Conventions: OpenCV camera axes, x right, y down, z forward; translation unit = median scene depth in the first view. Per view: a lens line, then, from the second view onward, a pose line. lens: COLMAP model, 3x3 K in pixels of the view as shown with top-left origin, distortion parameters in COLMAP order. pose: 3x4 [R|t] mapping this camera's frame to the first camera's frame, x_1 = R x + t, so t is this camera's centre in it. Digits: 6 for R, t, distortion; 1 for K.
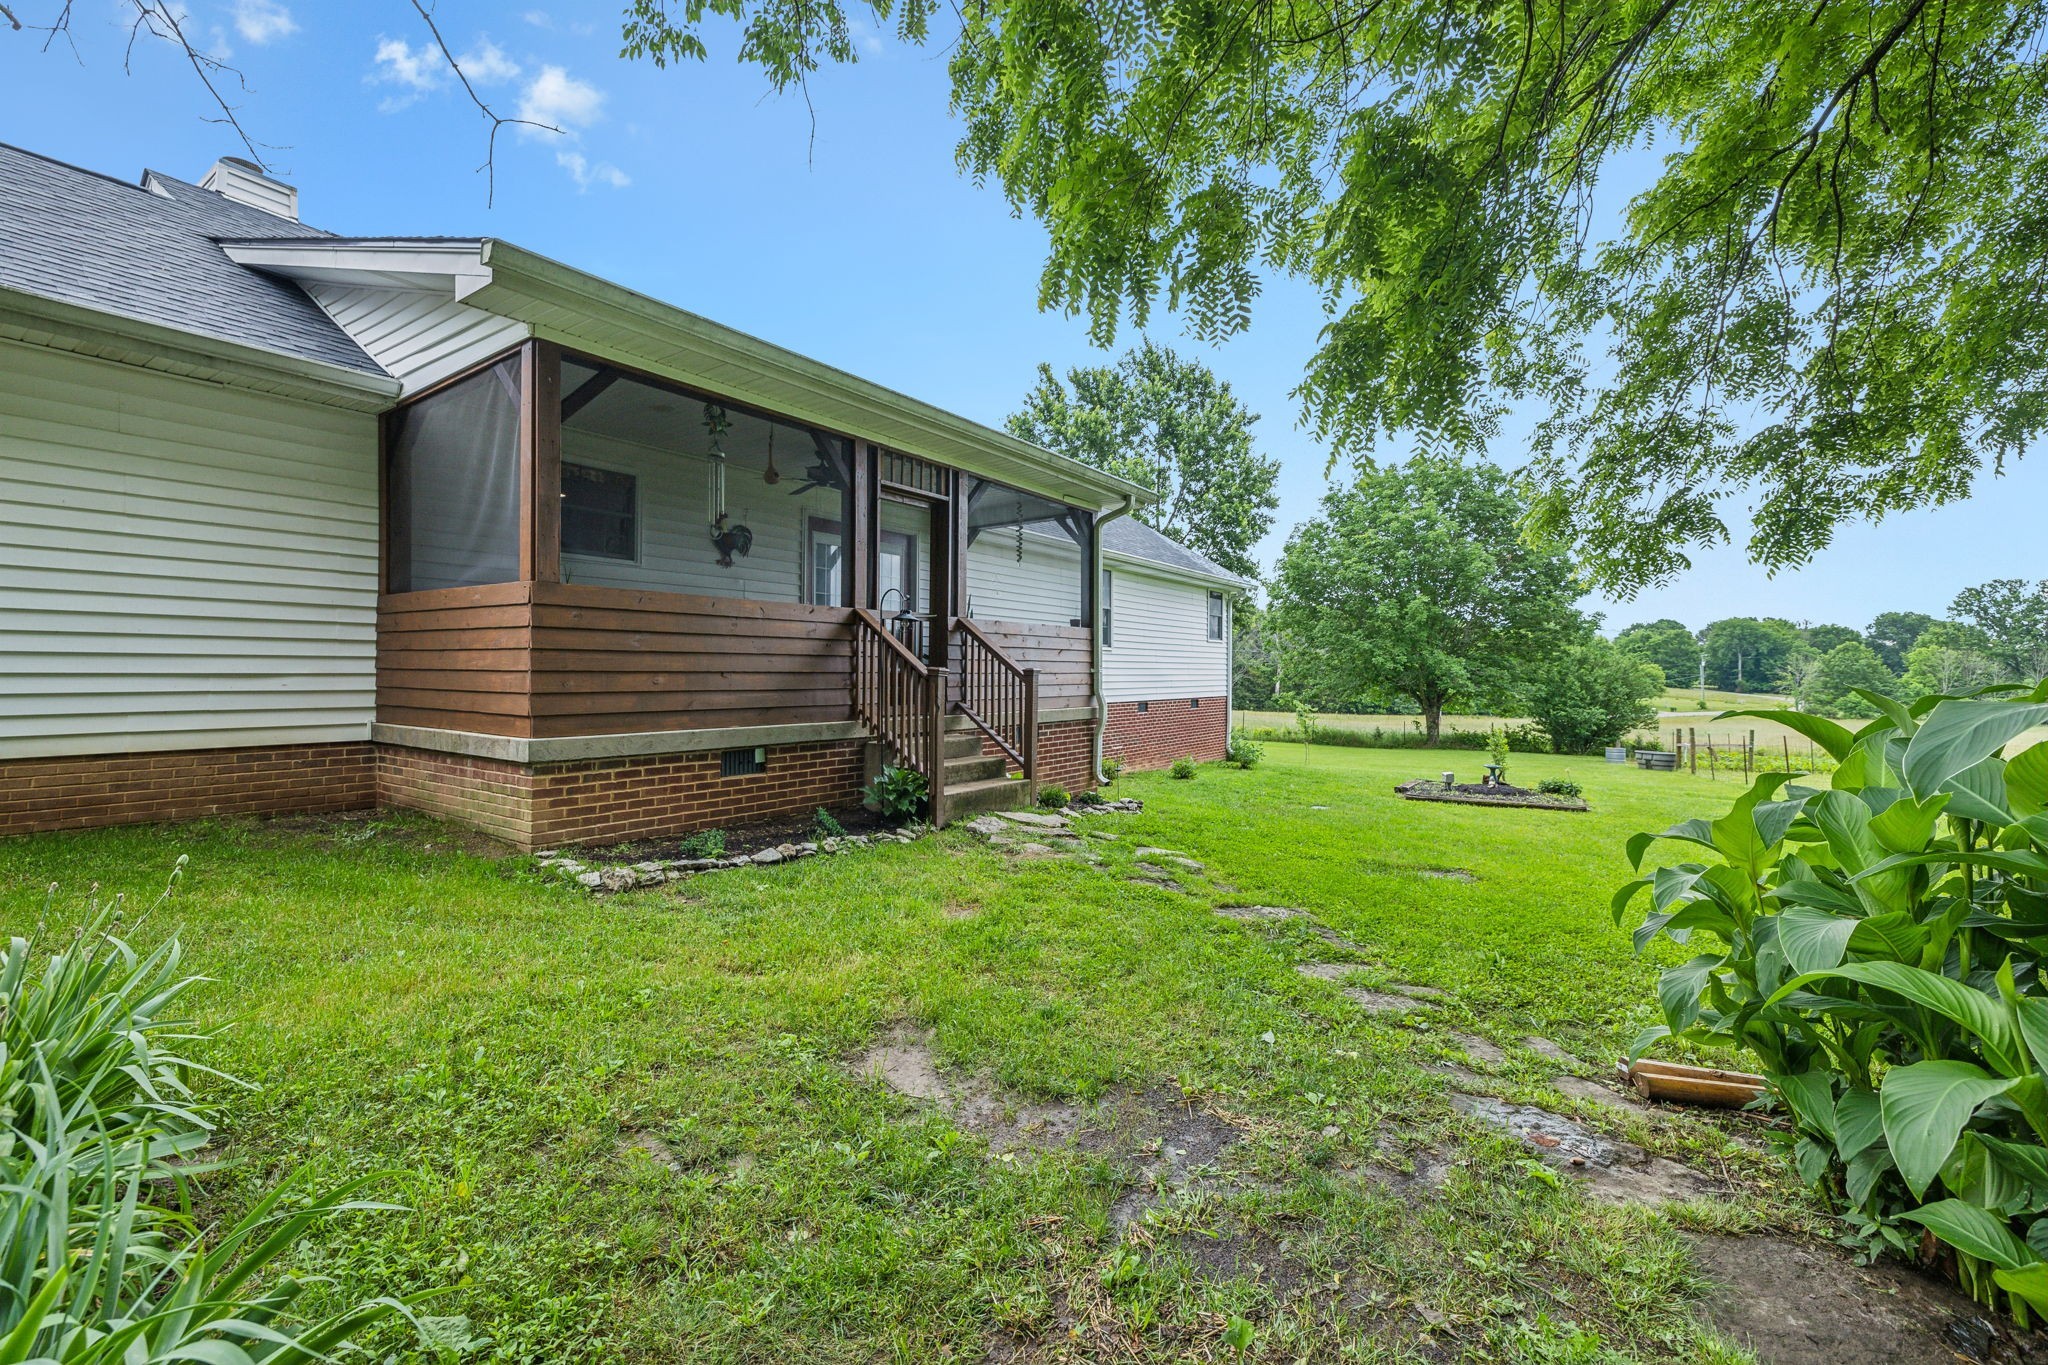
lens RADIAL K [[869.7, 0, 1024.0], [0, 869.7, 682.5], [0, 0, 1]] dist [0.001714, 0.000038]
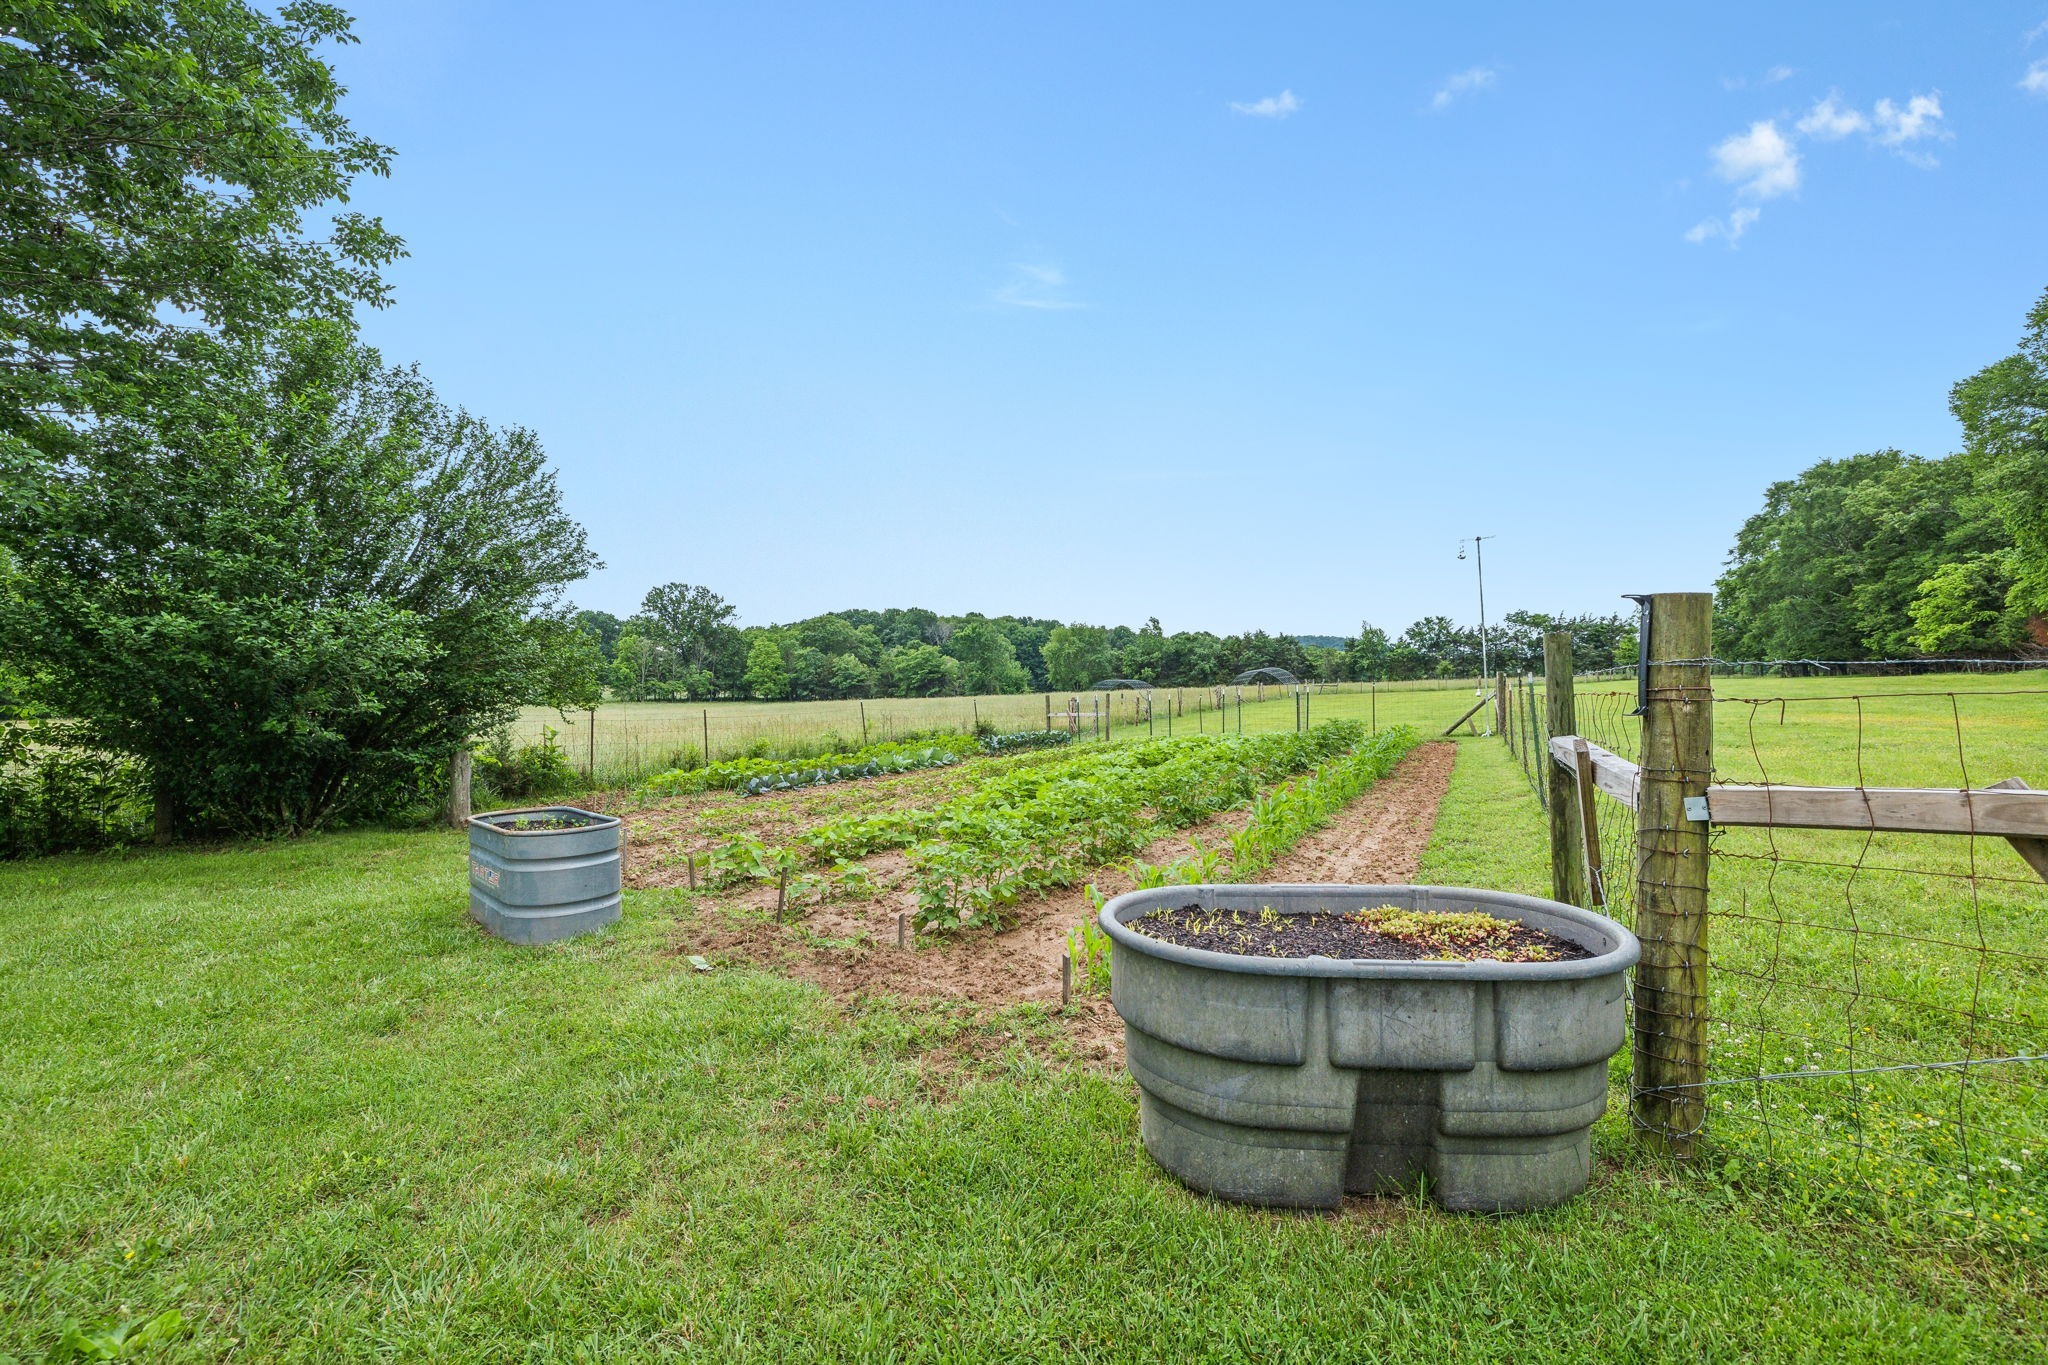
lens RADIAL K [[869.7, 0, 1024.0], [0, 869.7, 682.5], [0, 0, 1]] dist [0.001714, 0.000038]
pose [[0.303144, -0.018367, 0.952768, 0.106293], [0.013391, 0.999798, 0.015013, 0.009591], [-0.952851, 0.008208, 0.303329, 0.165471]]
